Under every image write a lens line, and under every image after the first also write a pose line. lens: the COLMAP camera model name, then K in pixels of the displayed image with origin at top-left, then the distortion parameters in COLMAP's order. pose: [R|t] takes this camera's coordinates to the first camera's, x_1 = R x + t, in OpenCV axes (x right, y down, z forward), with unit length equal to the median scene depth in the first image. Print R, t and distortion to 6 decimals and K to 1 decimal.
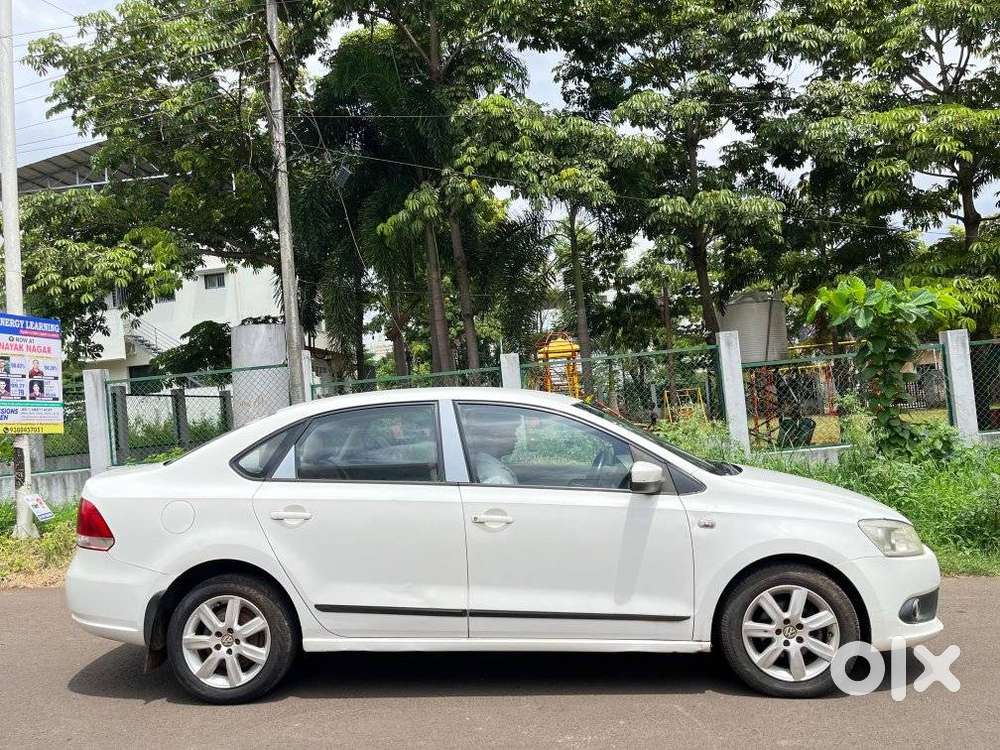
lens RADIAL K [[826.8, 0, 497.3], [0, 826.8, 374.7], [0, 0, 1]] dist [0.047477, -0.037196]
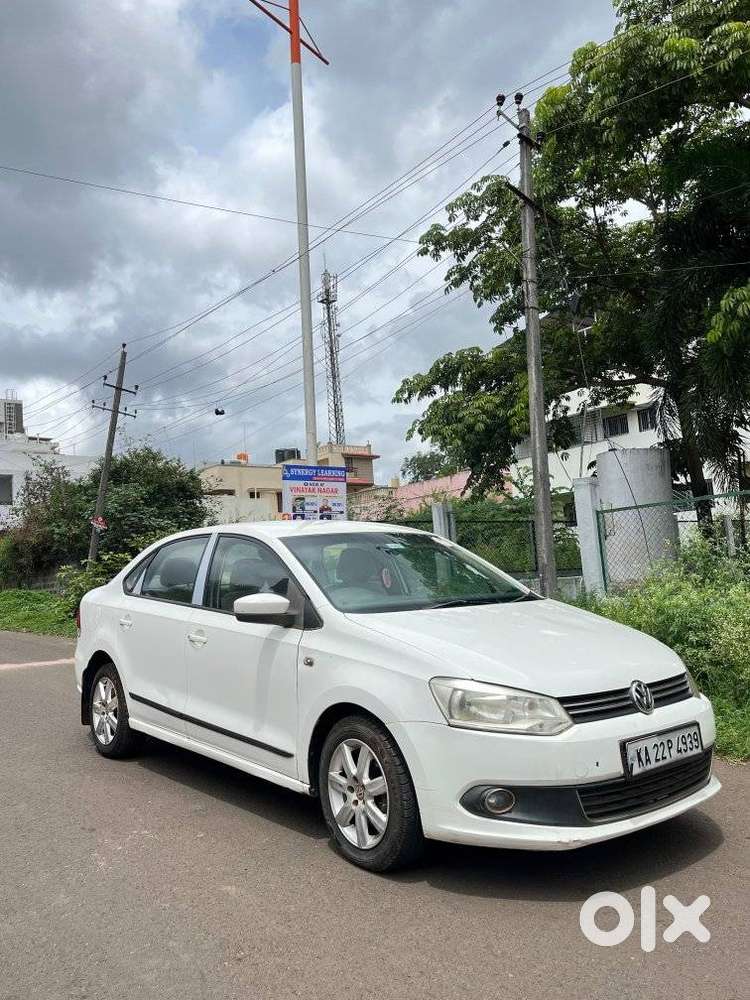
lens RADIAL K [[826.8, 0, 370.1], [0, 826.8, 497.2], [0, 0, 1]] dist [0.047477, -0.037196]
pose [[0.688607, -0.035895, -0.724246, 0.436867], [0.034573, 0.999263, -0.016654, 0.003471], [0.724310, -0.013571, 0.689340, 0.170476]]
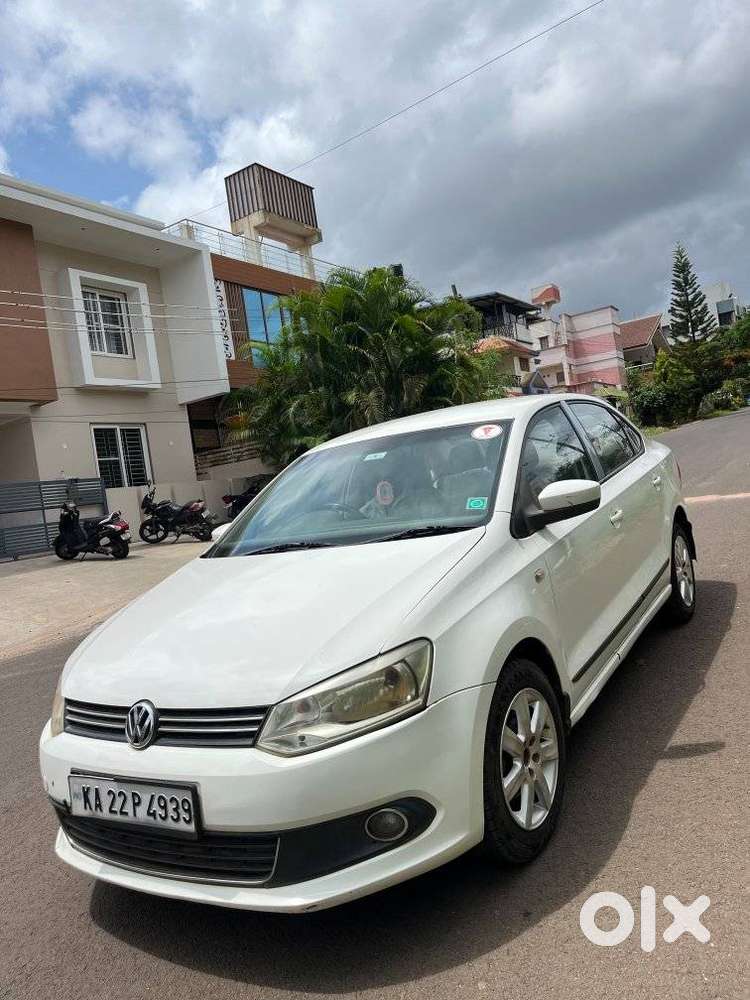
lens RADIAL K [[758.4, 0, 372.4], [0, 758.4, 501.1], [0, 0, 1]] dist [0.043382, -0.034614]
pose [[-0.451163, 0.170404, -0.876022, 0.417859], [0.223090, 0.971972, 0.074174, 0.019017], [0.864108, -0.161967, -0.476533, 0.714873]]
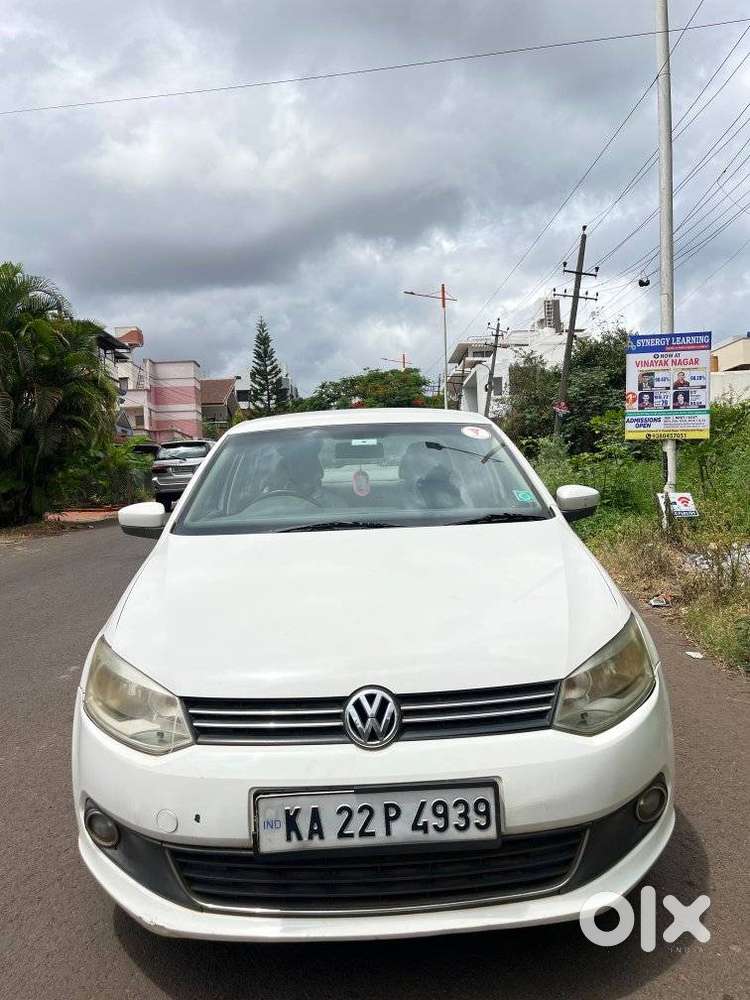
lens RADIAL K [[758.4, 0, 368.3], [0, 758.4, 499.9], [0, 0, 1]] dist [0.043382, -0.034614]
pose [[0.092192, 0.090643, -0.991607, 0.432693], [0.080392, 0.991920, 0.098145, 0.017768], [0.992491, -0.088766, 0.084160, 0.506046]]
